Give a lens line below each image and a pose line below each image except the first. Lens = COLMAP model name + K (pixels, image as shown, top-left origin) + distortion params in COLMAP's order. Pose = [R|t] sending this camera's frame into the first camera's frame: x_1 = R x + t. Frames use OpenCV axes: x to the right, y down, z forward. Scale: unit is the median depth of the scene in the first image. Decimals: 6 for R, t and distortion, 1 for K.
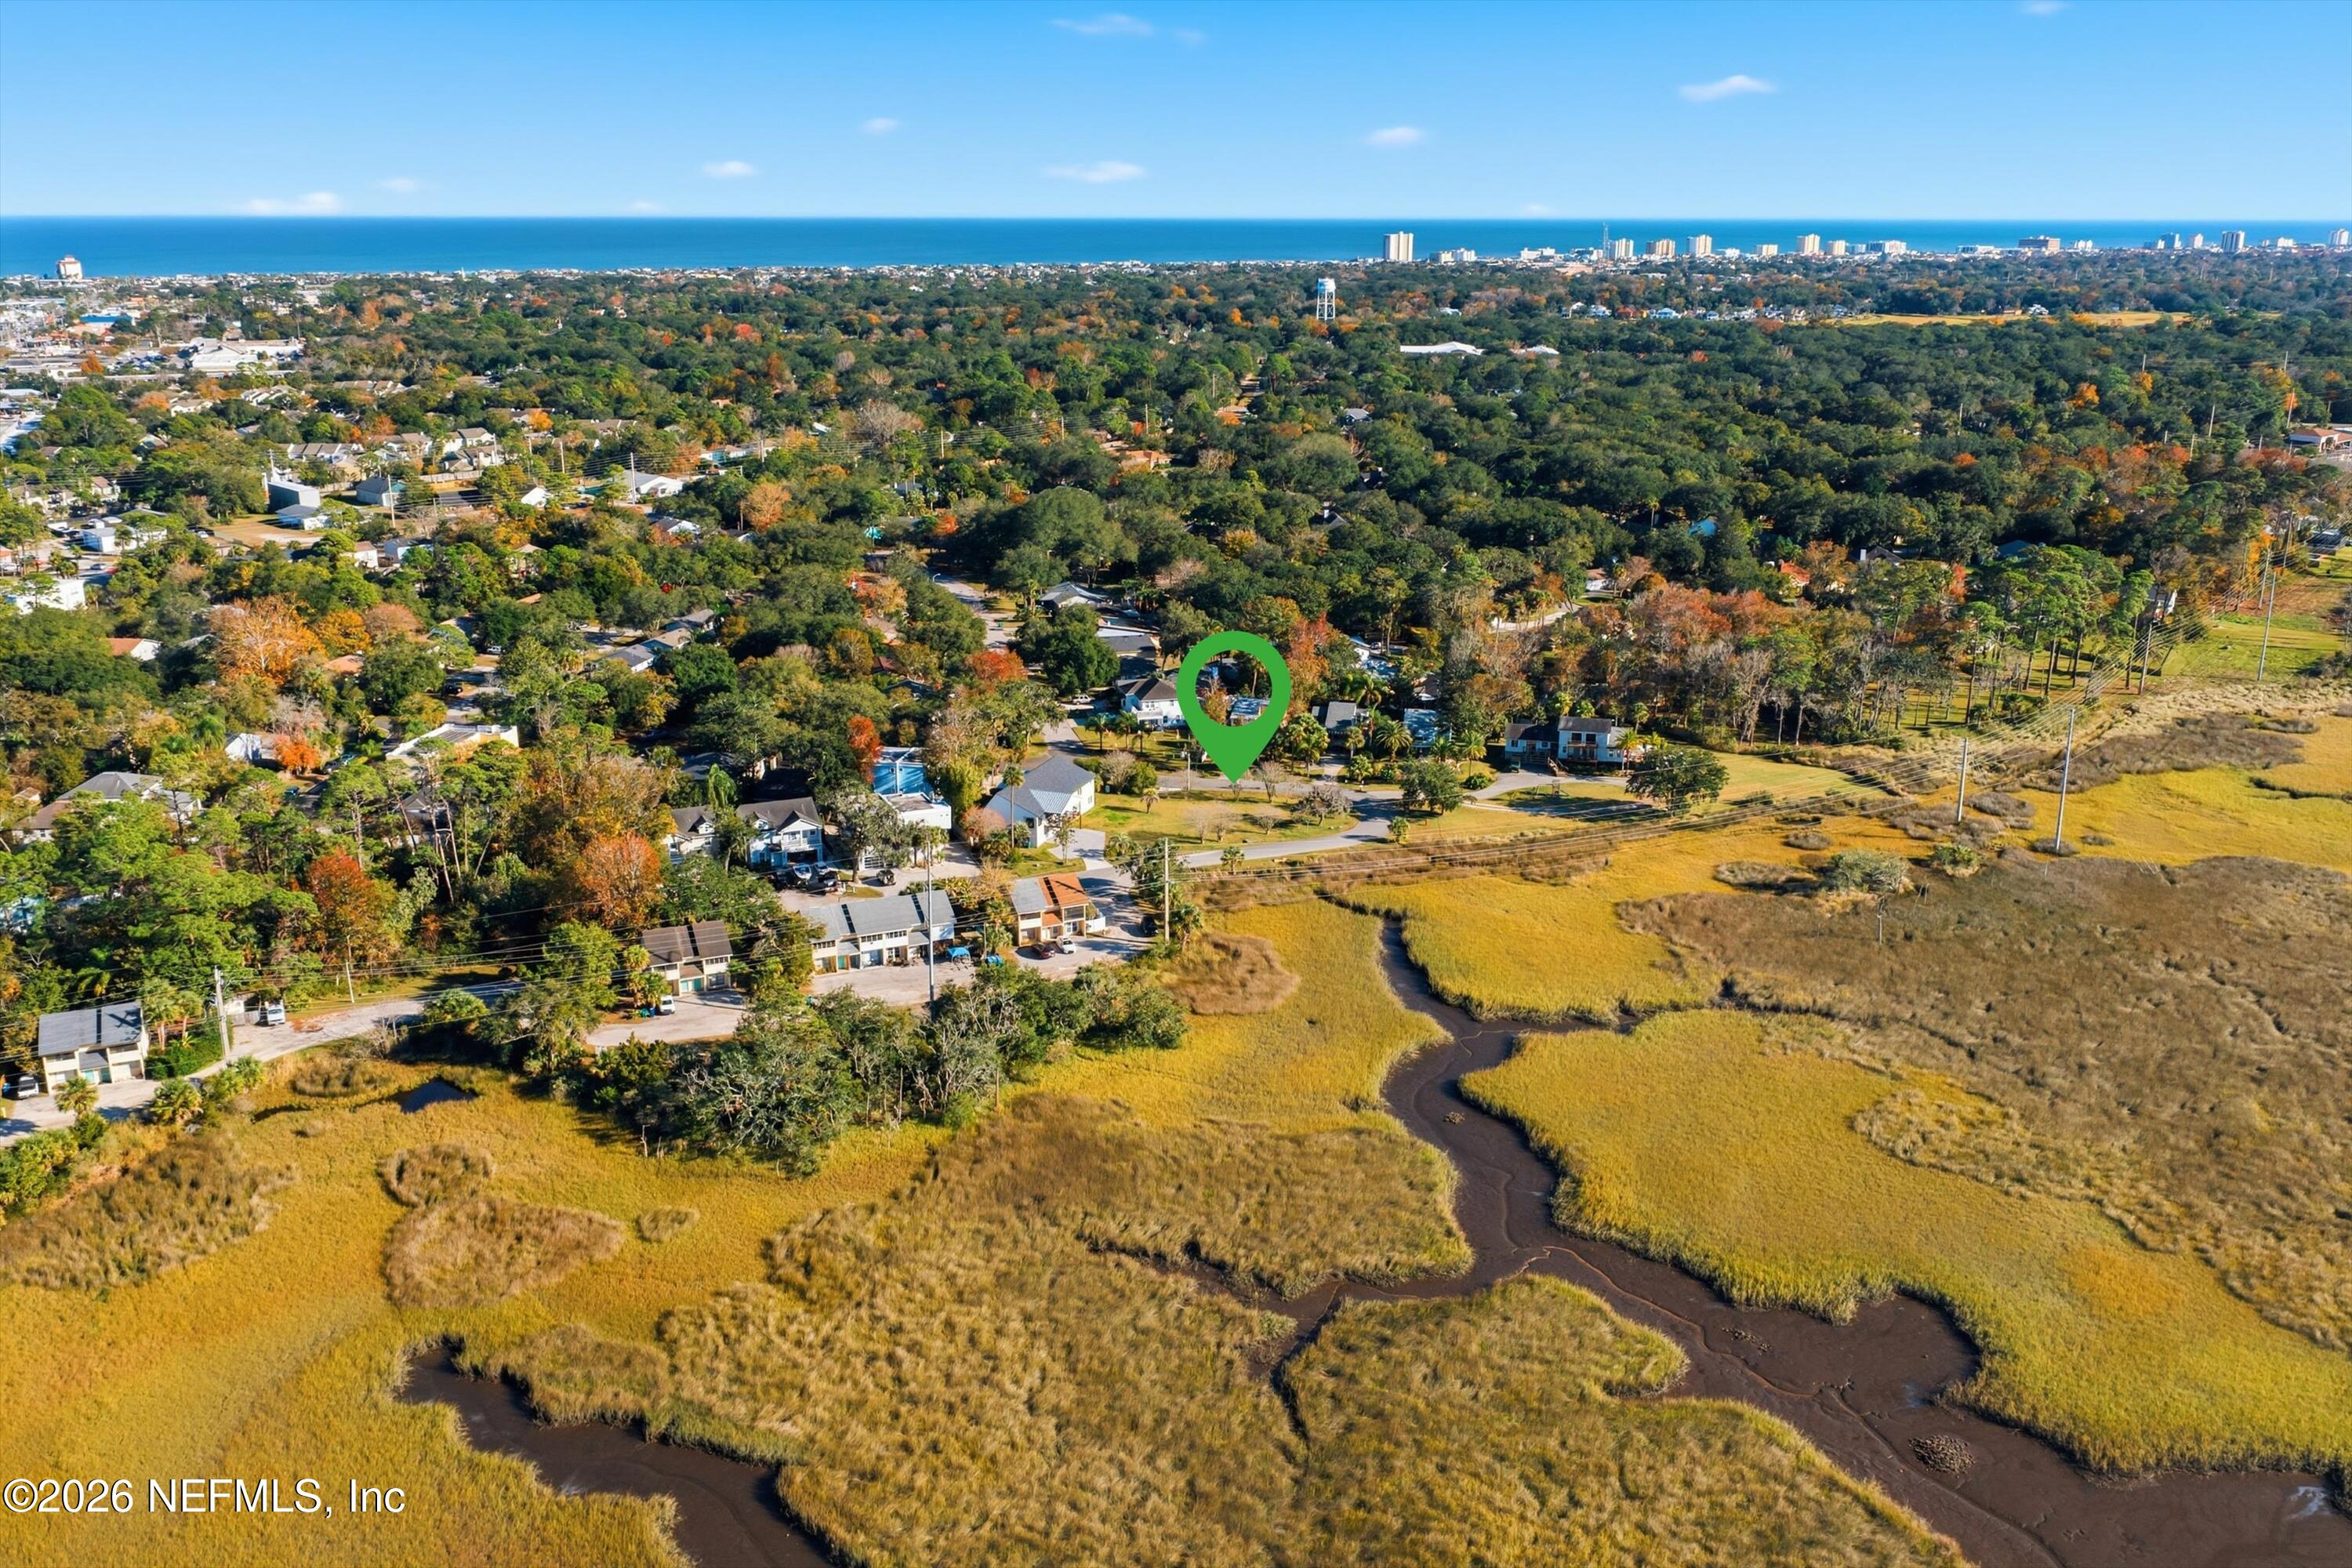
lens RADIAL K [[1920.0, 0, 1182.4], [0, 1920.0, 844.4], [0, 0, 1]] dist [0.026508, 0.002824]
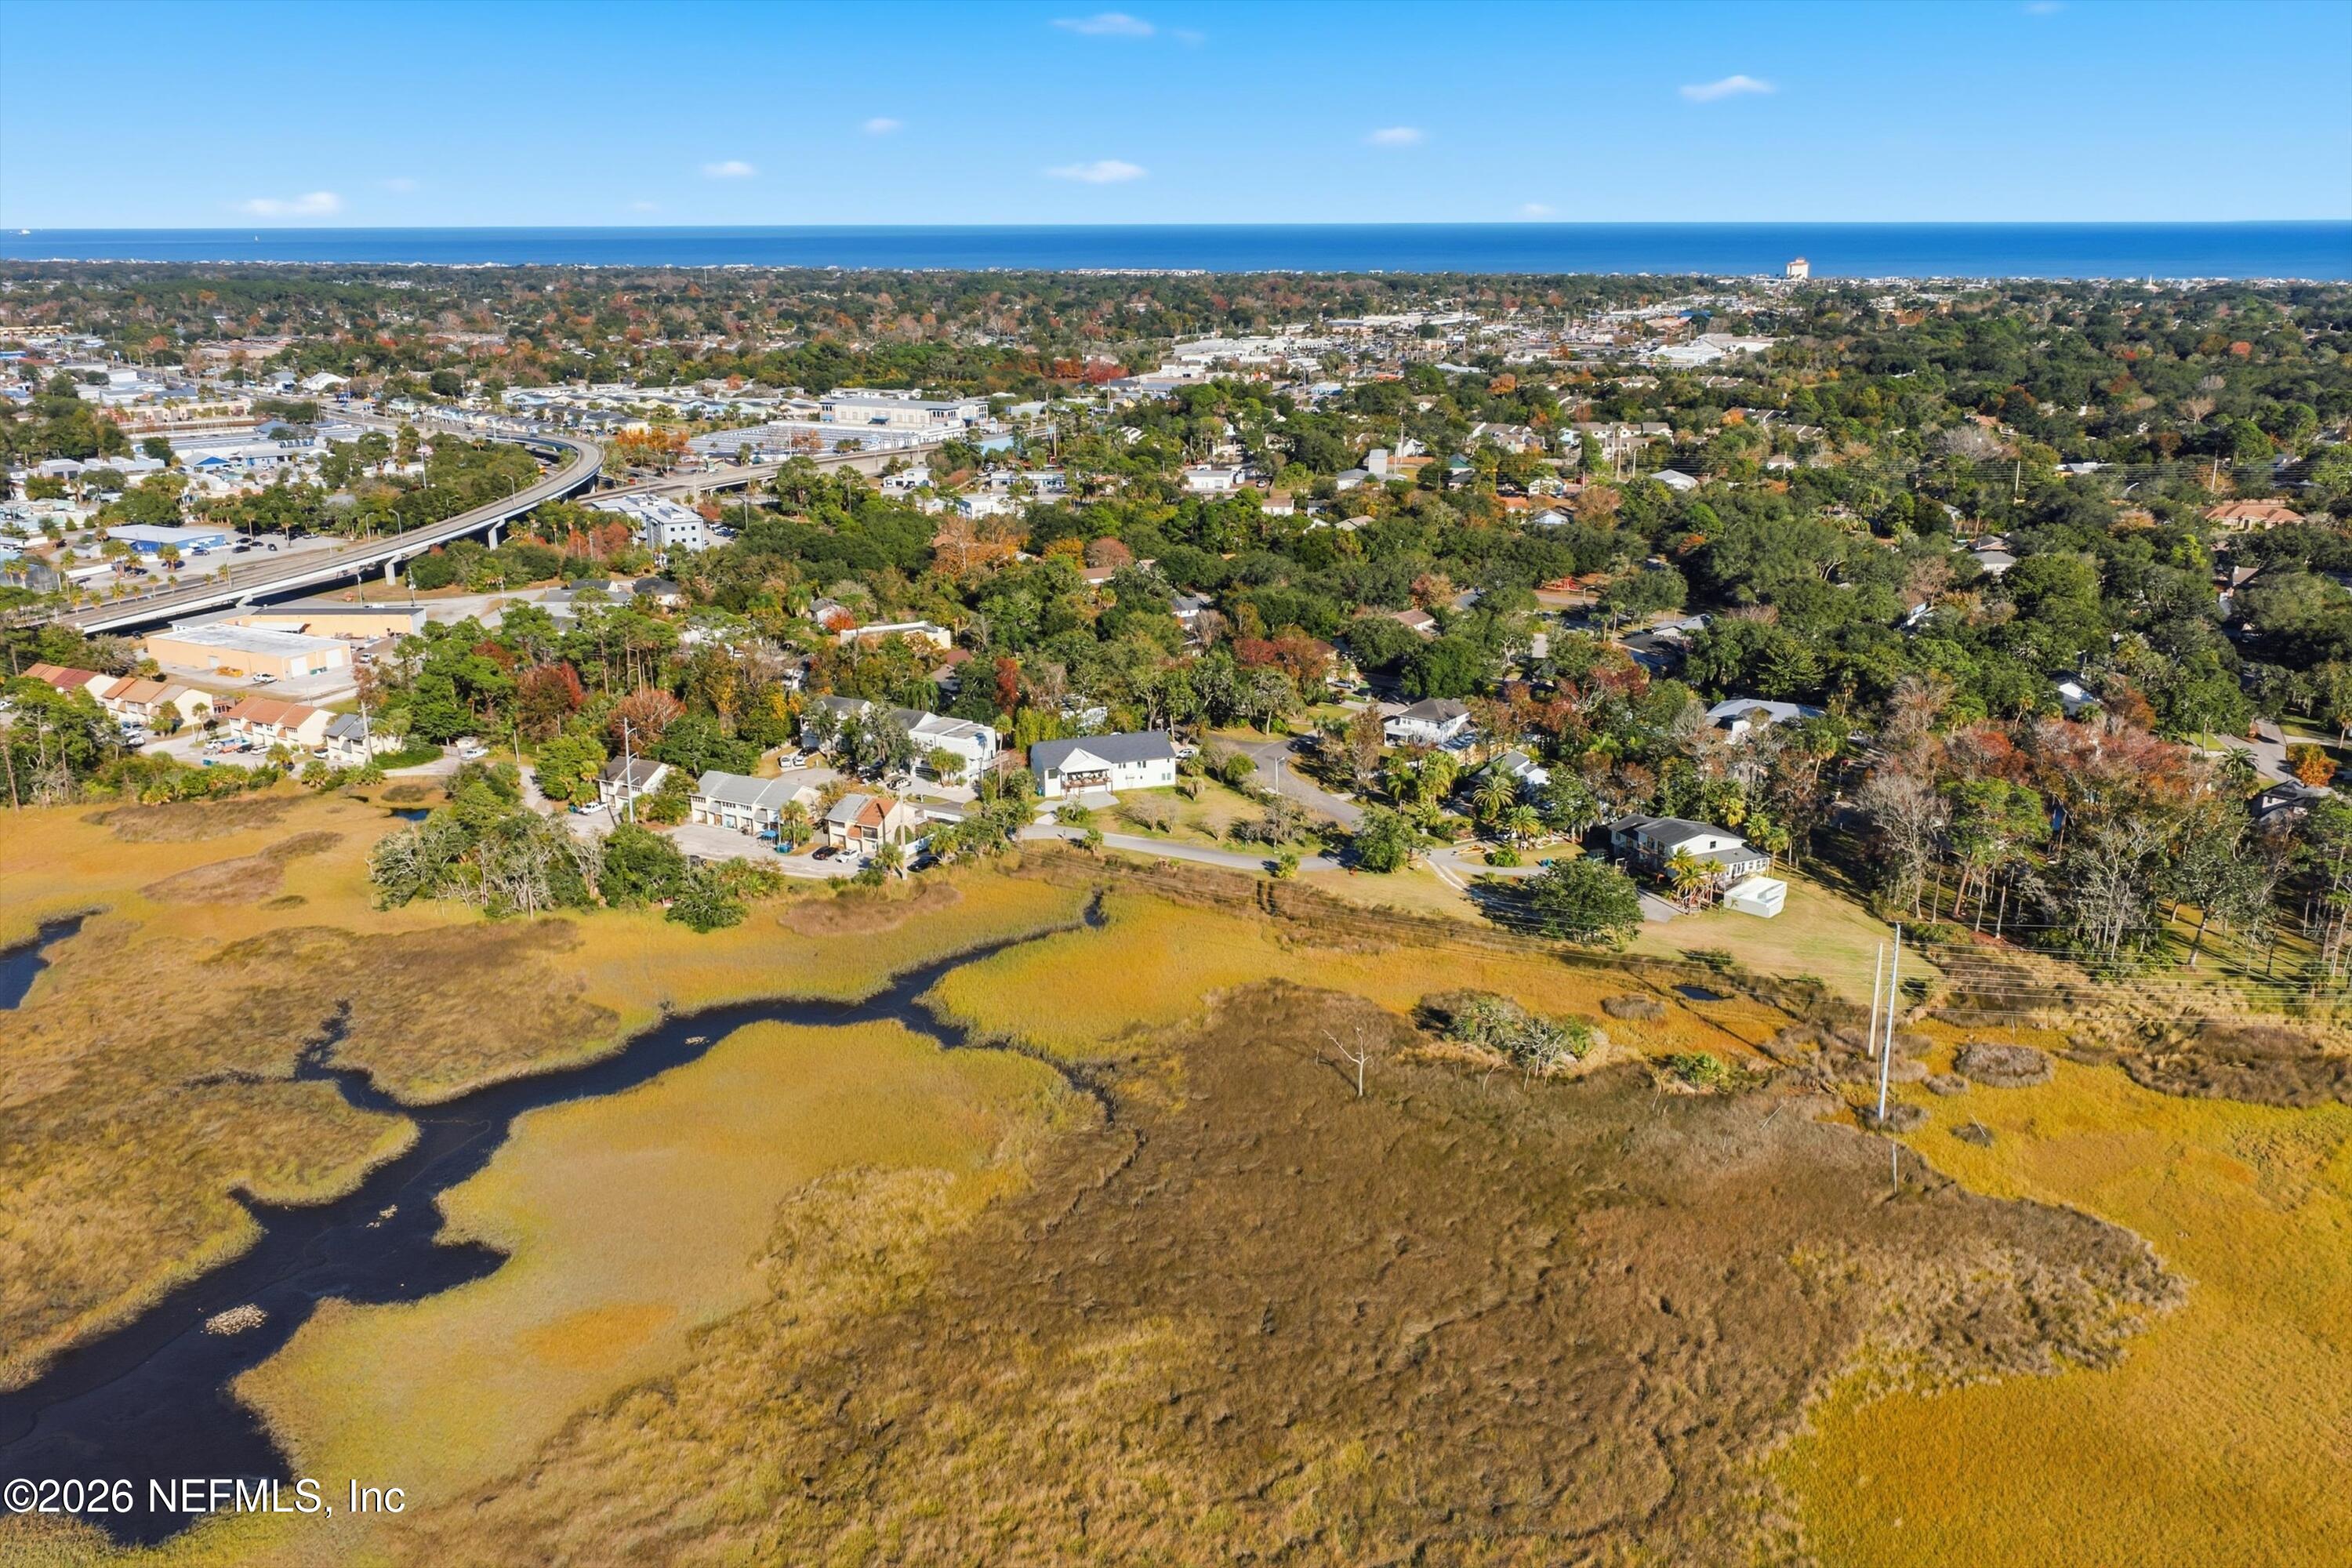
lens RADIAL K [[1946.1, 0, 1186.9], [0, 1946.1, 778.9], [0, 0, 1]] dist [0.021810, -0.041165]
pose [[0.630630, 0.213545, -0.746126, 0.715249], [-0.239902, 0.967952, 0.074267, -0.098236], [0.738073, 0.132162, 0.661650, 0.287295]]
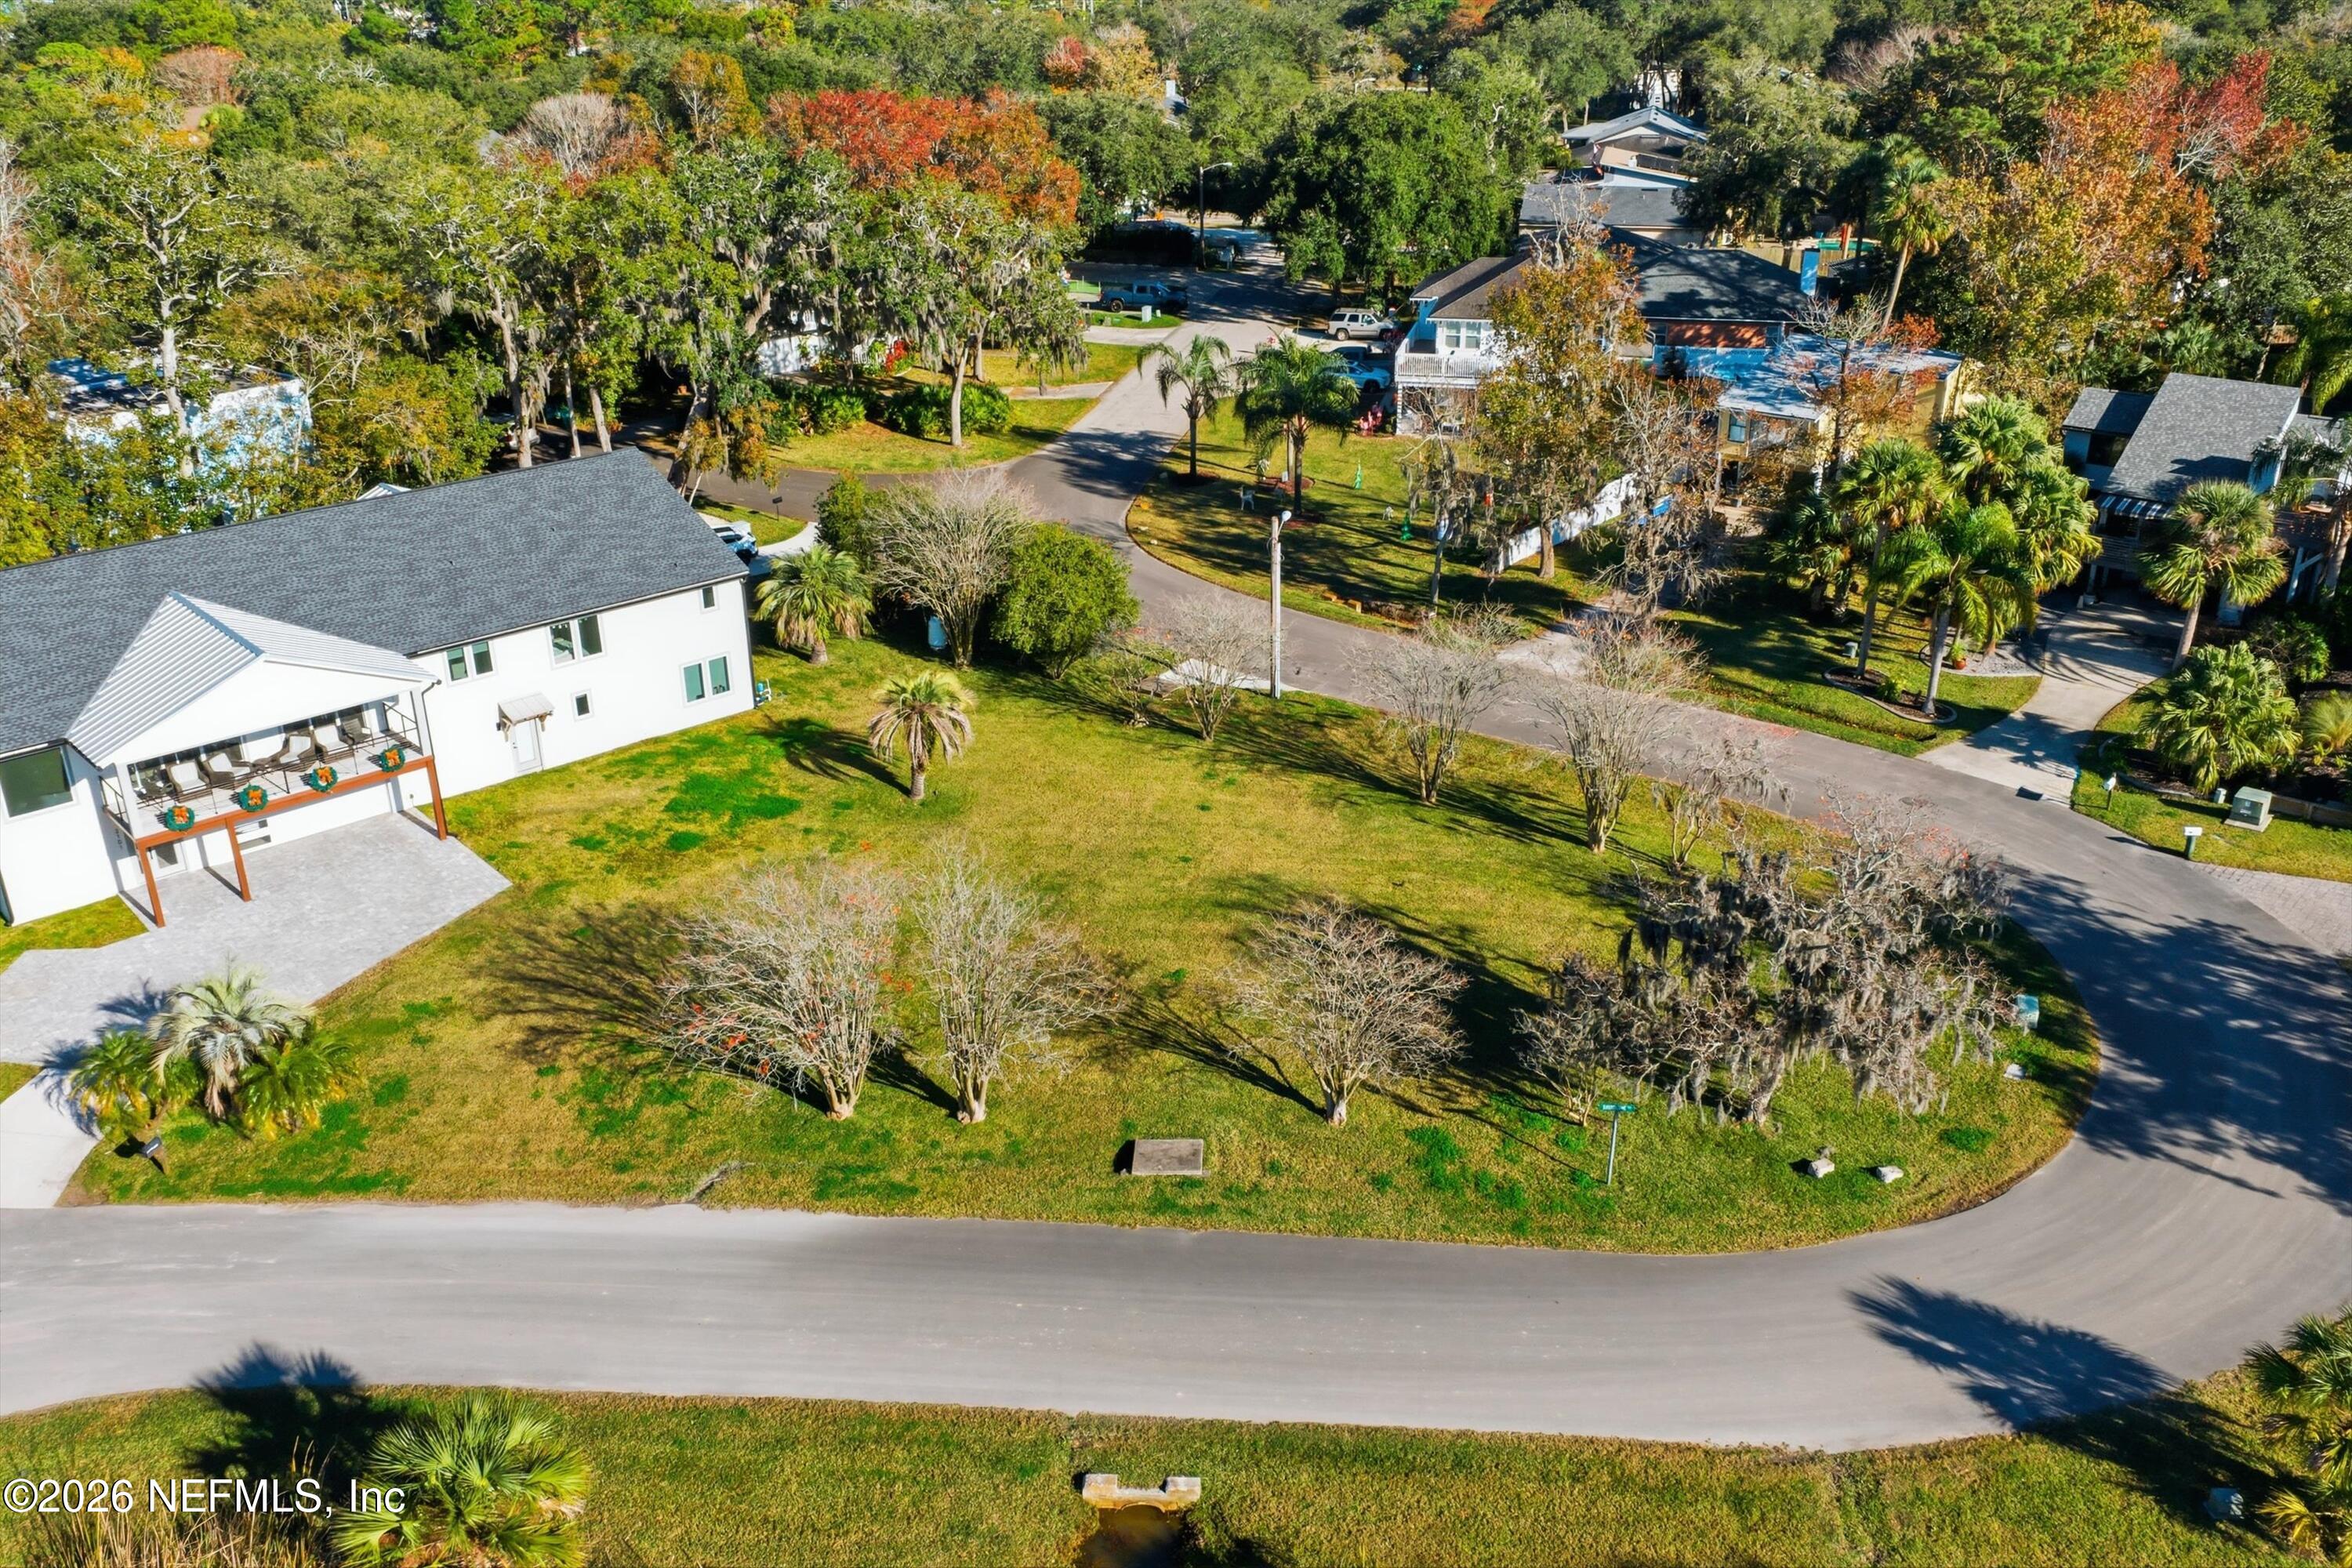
lens RADIAL K [[1946.1, 0, 1186.9], [0, 1946.1, 778.9], [0, 0, 1]] dist [0.021810, -0.041165]
pose [[0.889121, 0.178489, -0.421432, 0.084123], [-0.137324, 0.982432, 0.126369, -0.043794], [0.436584, -0.054485, 0.898012, 0.789384]]
